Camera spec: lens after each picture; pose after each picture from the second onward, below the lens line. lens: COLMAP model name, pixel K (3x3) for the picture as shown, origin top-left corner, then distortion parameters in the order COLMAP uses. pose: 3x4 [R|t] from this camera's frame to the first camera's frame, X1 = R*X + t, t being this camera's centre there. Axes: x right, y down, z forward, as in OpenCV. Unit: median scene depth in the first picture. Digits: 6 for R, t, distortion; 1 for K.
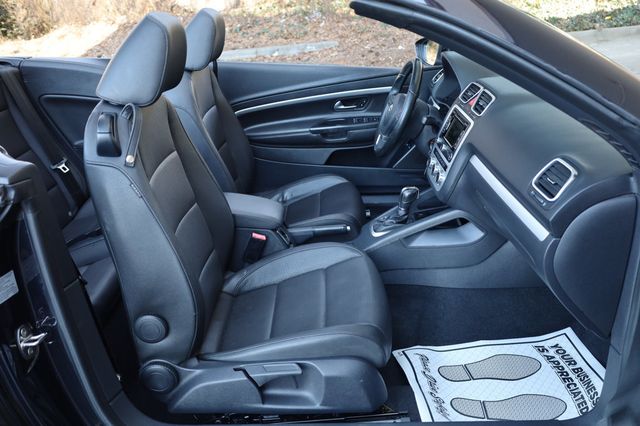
lens RADIAL K [[560.9, 0, 319.0], [0, 560.9, 213.8], [0, 0, 1]] dist [-0.004537, 0.001227]
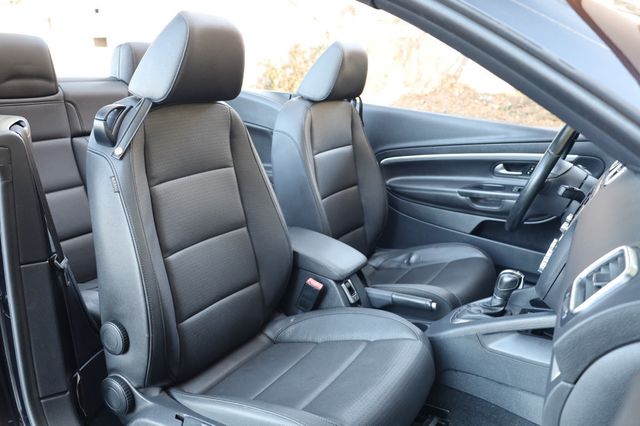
lens RADIAL K [[530.3, 0, 322.4], [0, 530.3, 211.6], [0, 0, 1]] dist [-0.008645, 0.010360]
pose [[0.862829, 0.184770, -0.470516, 0.229490], [-0.244382, 0.967270, -0.068303, -0.012270], [0.442496, 0.173920, 0.879744, 0.220467]]
